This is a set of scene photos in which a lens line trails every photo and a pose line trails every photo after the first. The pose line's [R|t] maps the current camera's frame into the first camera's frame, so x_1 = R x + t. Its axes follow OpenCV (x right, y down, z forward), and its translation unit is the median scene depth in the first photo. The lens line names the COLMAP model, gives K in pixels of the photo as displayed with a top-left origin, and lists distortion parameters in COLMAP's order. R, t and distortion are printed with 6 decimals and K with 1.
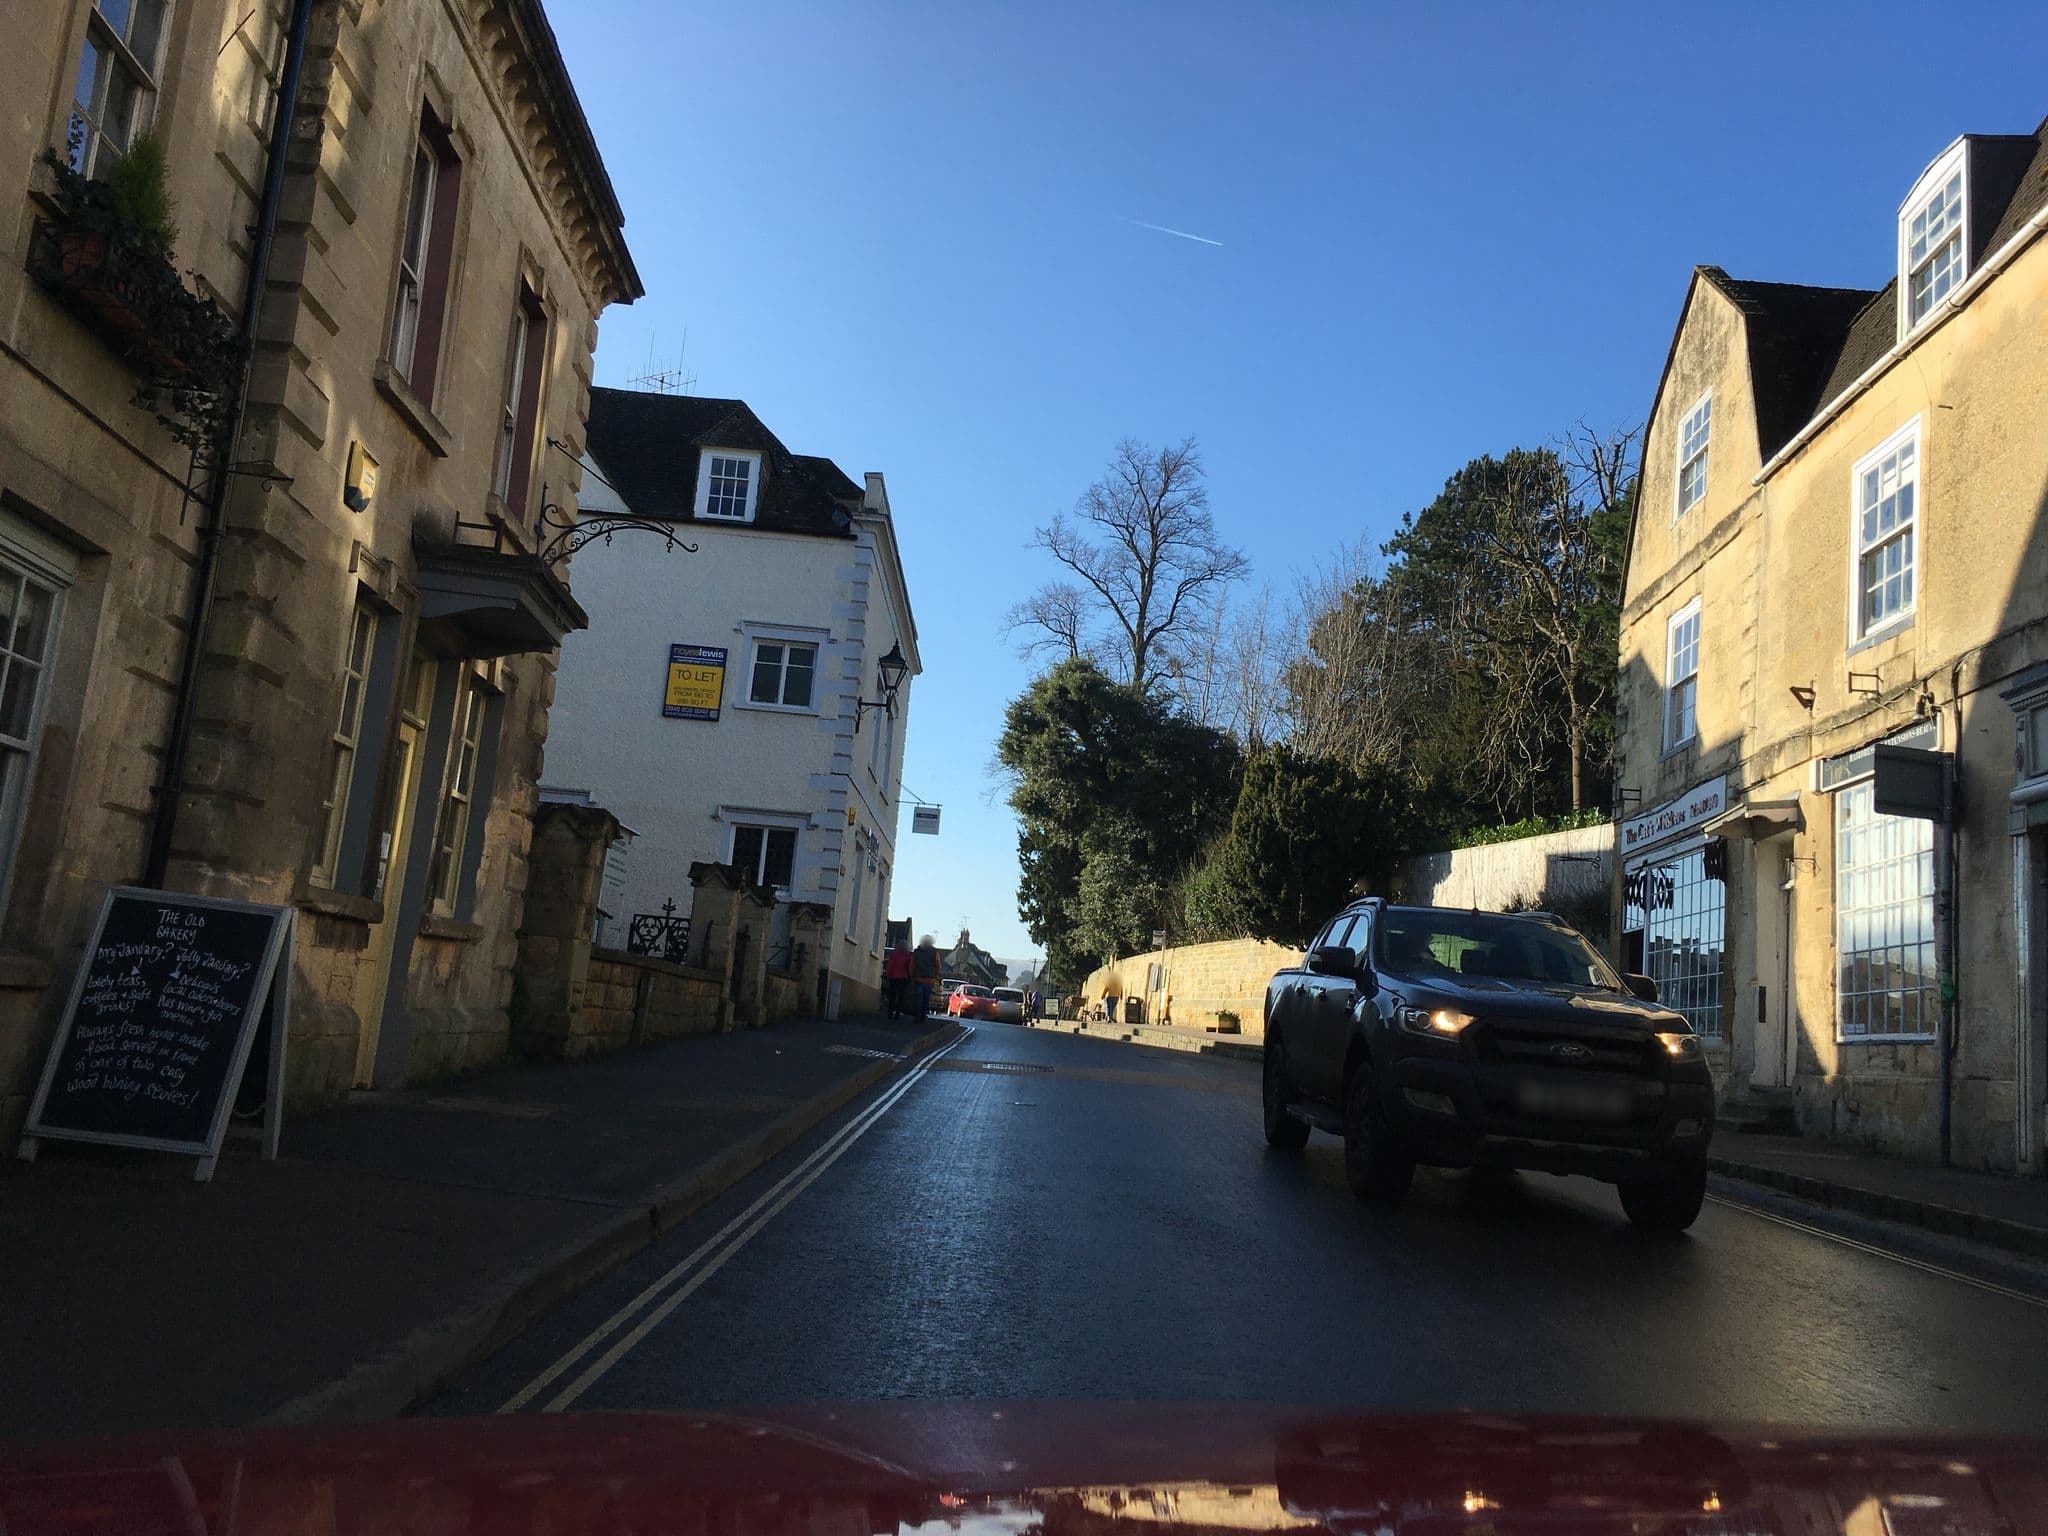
lens RADIAL K [[1652.0, 0, 1024.0], [0, 1652.0, 768.0], [0, 0, 1]] dist [0.000511, -0.000025]
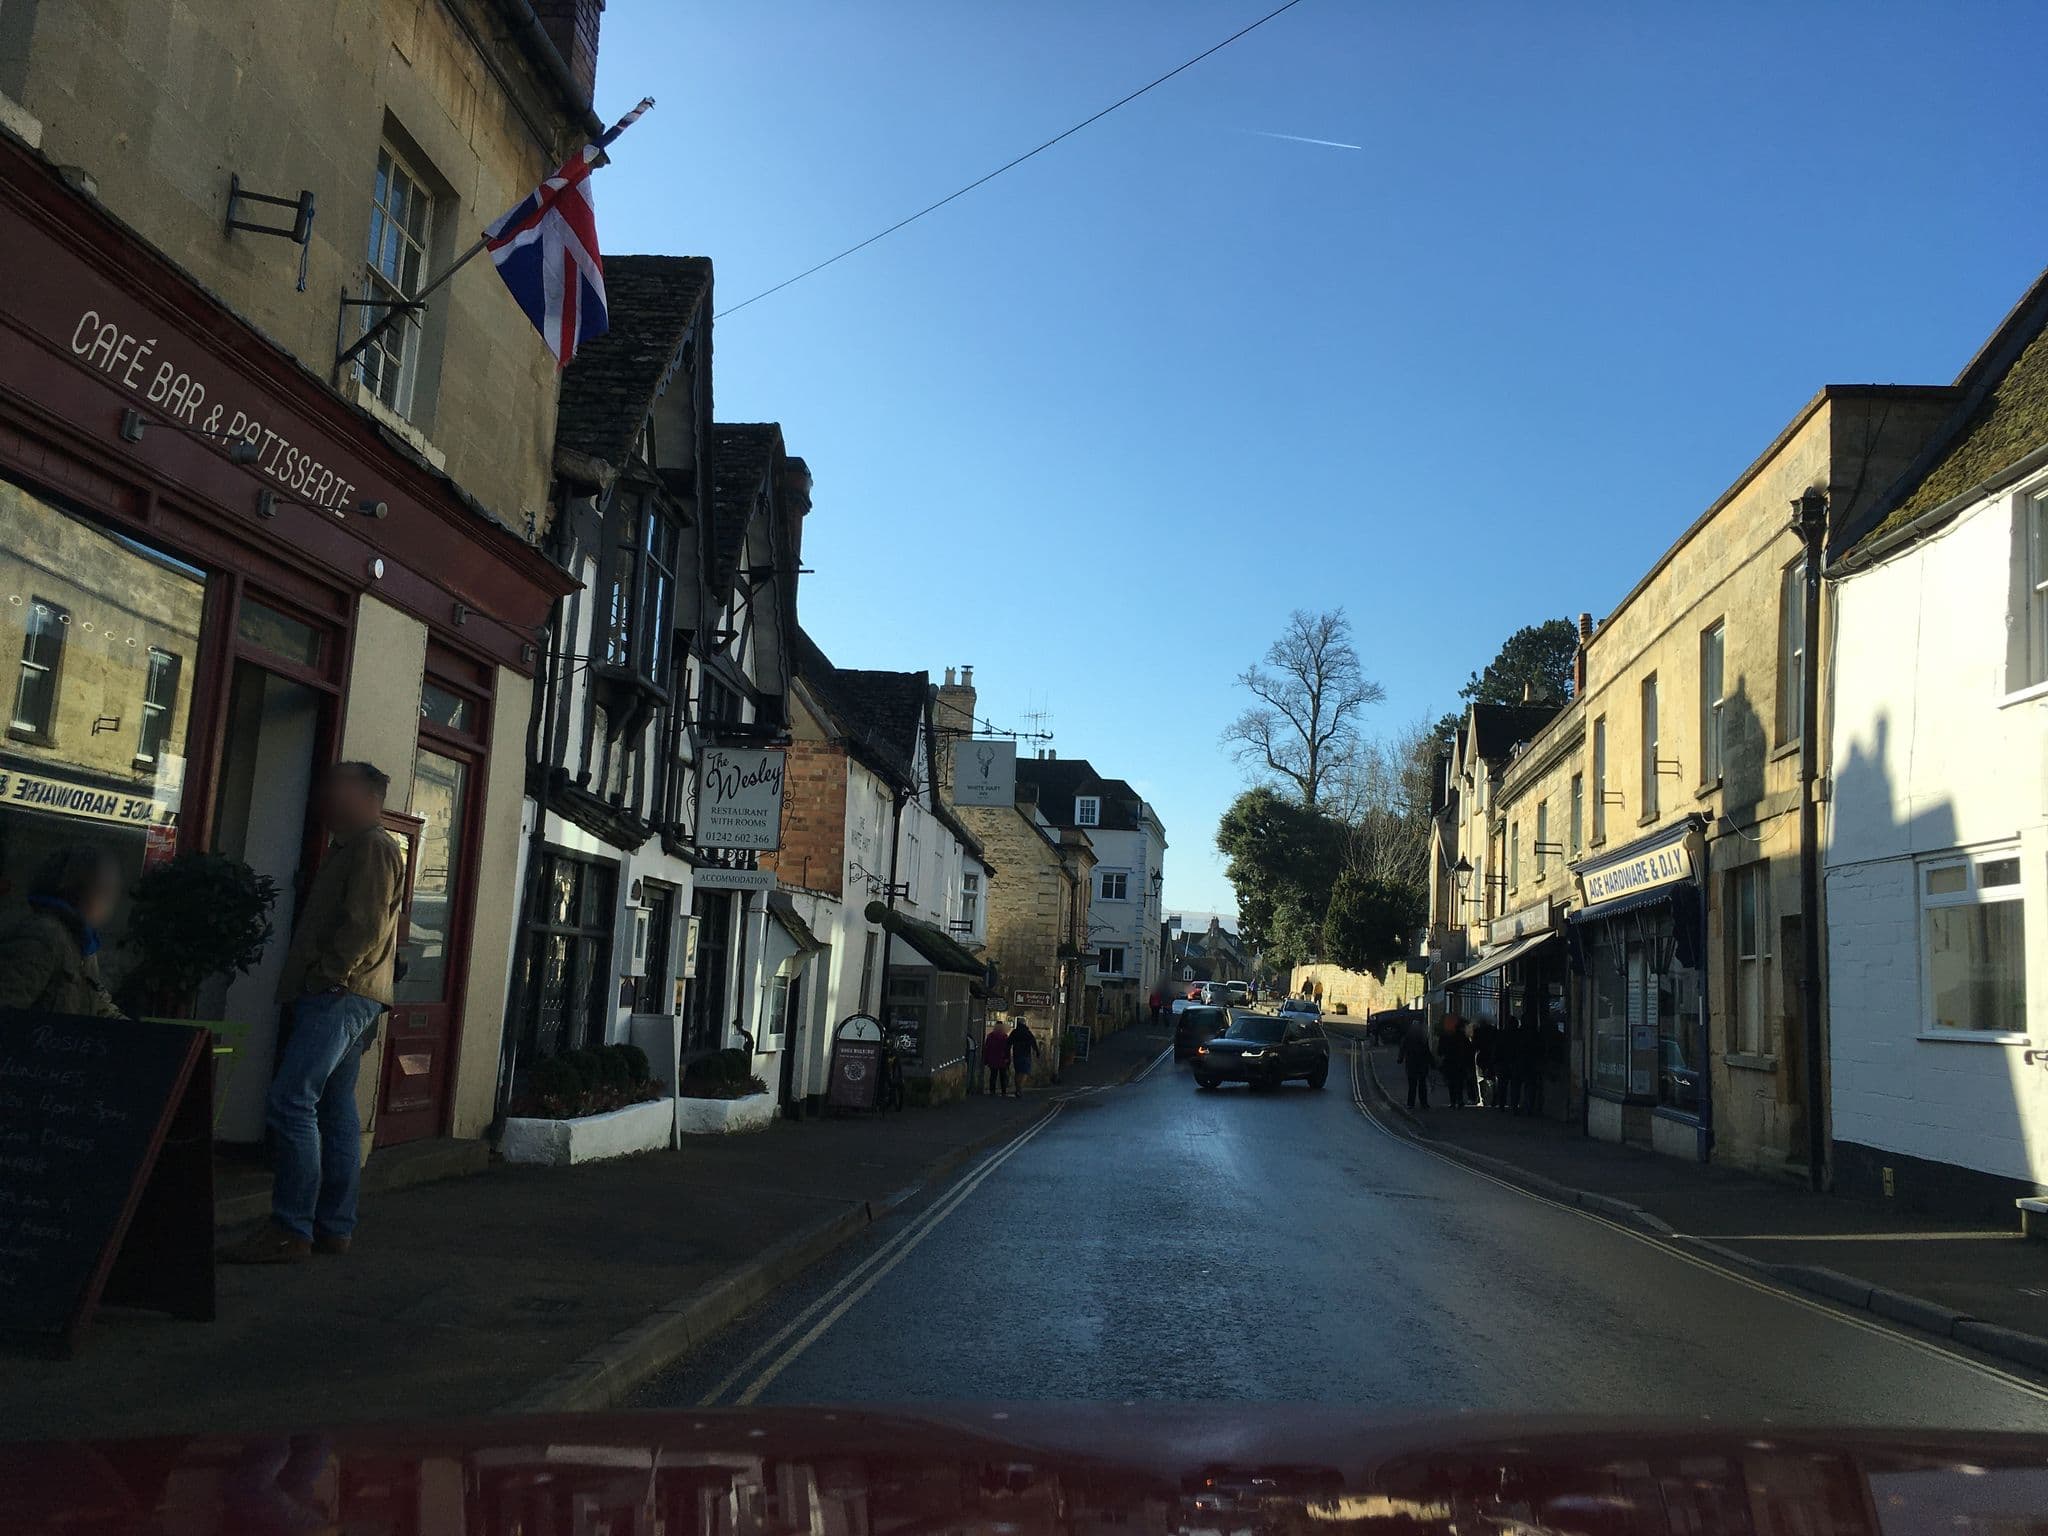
lens RADIAL K [[1652.0, 0, 1024.0], [0, 1652.0, 768.0], [0, 0, 1]] dist [0.000511, -0.000025]
pose [[0.986916, -0.055889, -0.151239, 0.046770], [0.059112, 0.998108, 0.016899, -0.122538], [0.150008, -0.025618, 0.988353, -0.642110]]
